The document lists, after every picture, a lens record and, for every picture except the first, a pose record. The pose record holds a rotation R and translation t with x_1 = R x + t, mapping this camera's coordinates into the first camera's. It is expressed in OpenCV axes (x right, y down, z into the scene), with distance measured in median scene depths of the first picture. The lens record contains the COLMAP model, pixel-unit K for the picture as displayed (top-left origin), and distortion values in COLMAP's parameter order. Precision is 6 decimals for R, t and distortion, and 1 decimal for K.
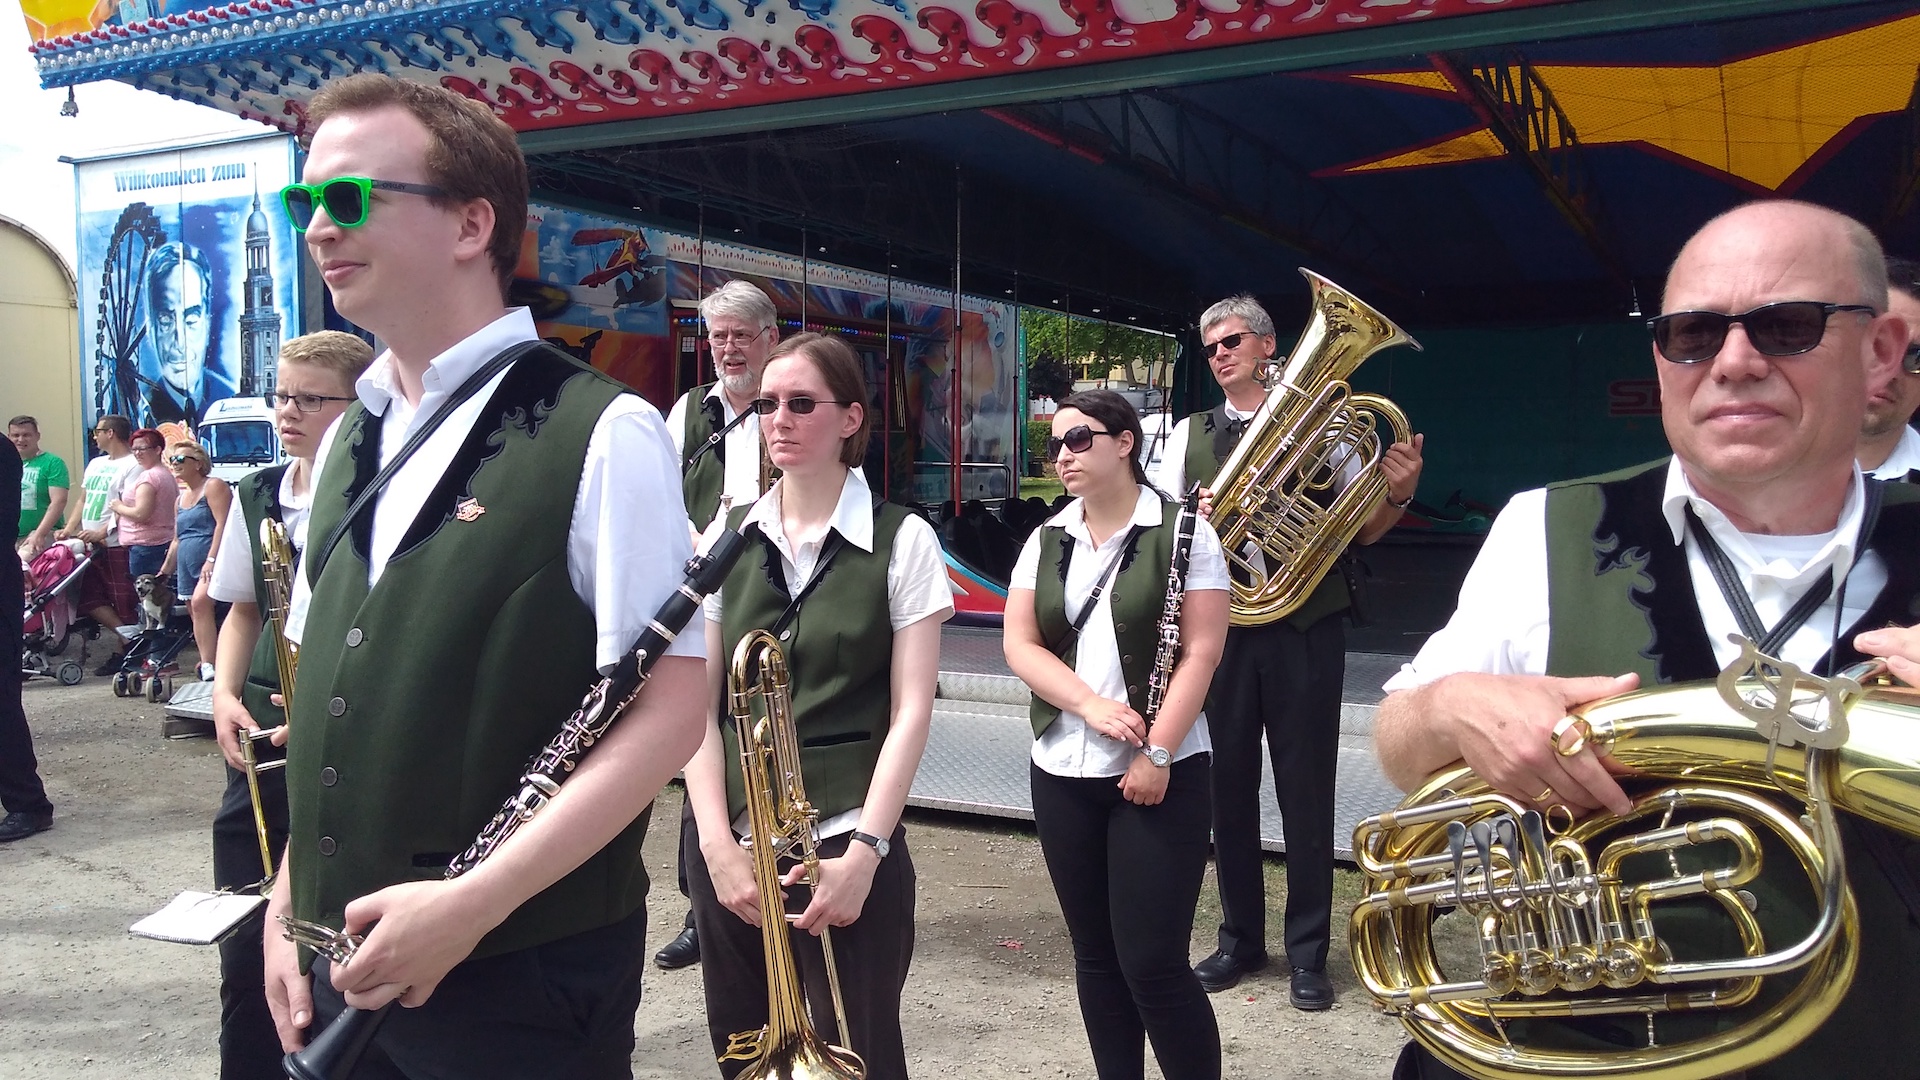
lens RADIAL K [[1422.2, 0, 967.7], [0, 1422.2, 587.8], [0, 0, 1]] dist [0.006293, -0.018792]
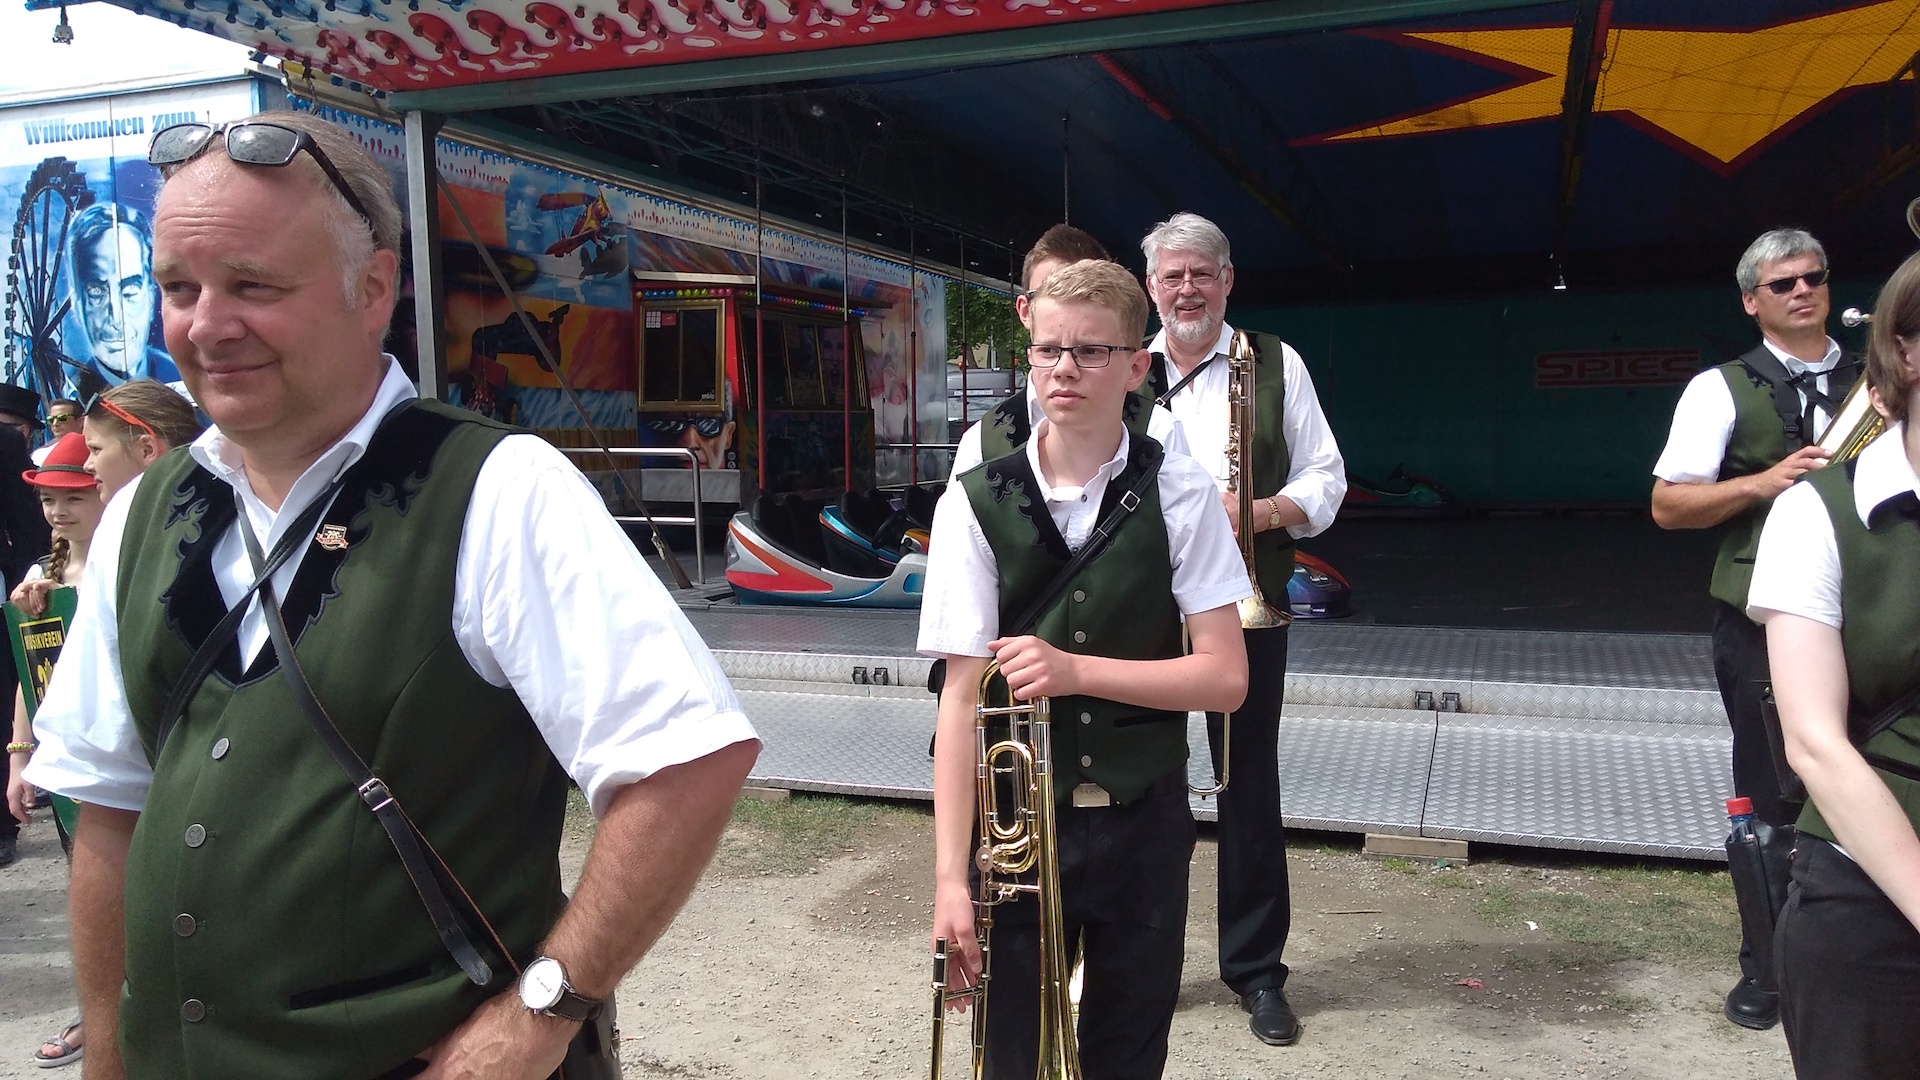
lens RADIAL K [[1422.2, 0, 940.6], [0, 1422.2, 625.2], [0, 0, 1]] dist [0.006293, -0.018792]
pose [[0.991557, -0.032567, 0.125513, -0.162682], [0.028241, 0.998949, 0.036091, 0.000459], [-0.126557, -0.032242, 0.991435, 0.055734]]
